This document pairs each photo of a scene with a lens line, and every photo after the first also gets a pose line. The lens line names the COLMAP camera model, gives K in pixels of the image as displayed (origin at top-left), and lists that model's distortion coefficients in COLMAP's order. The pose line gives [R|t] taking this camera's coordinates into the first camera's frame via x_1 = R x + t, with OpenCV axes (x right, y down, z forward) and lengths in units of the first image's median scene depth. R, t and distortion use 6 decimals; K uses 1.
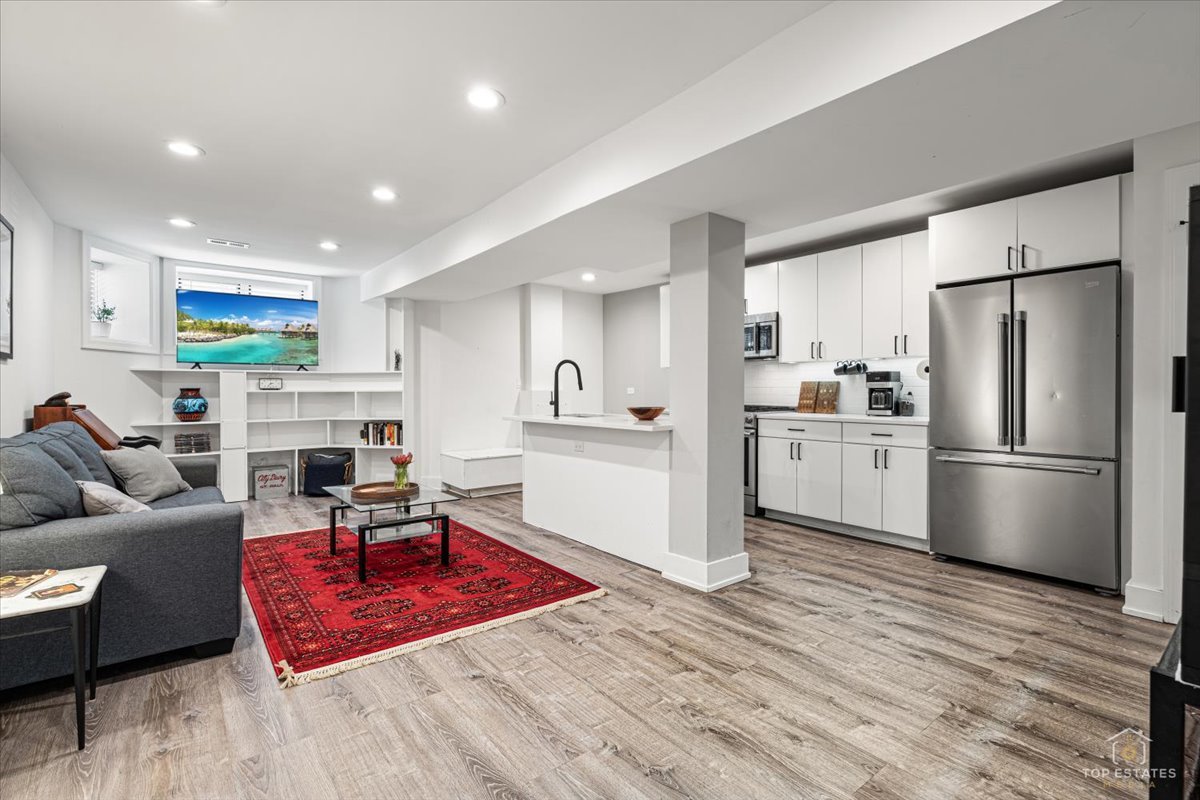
lens RADIAL K [[547.6, 0, 600.0], [0, 547.6, 400.0], [0, 0, 1]] dist [-0.004068, -0.000015]
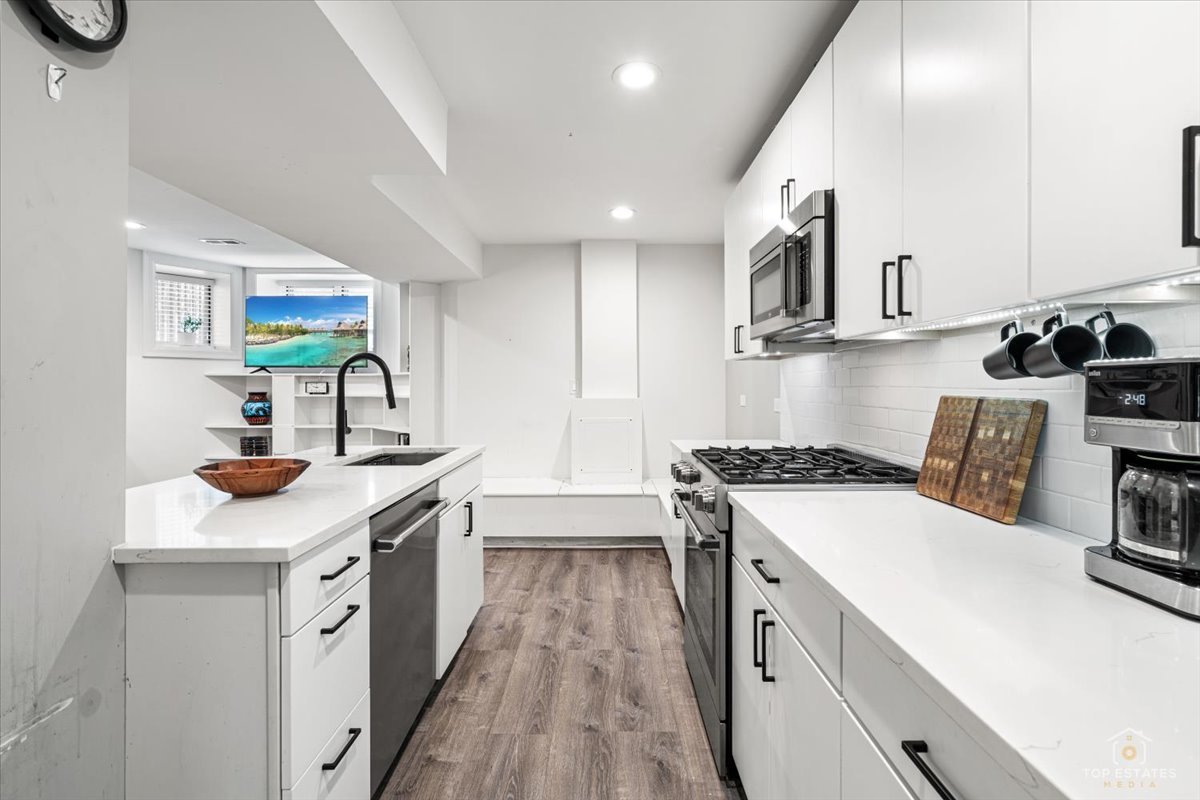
lens RADIAL K [[547.5, 0, 603.2], [0, 547.5, 386.7], [0, 0, 1]] dist [-0.002699, -0.000351]
pose [[0.787377, 0.005619, -0.616446, 0.464960], [-0.013209, 0.999883, -0.007757, -0.038727], [0.616330, 0.014250, 0.787359, 0.715996]]
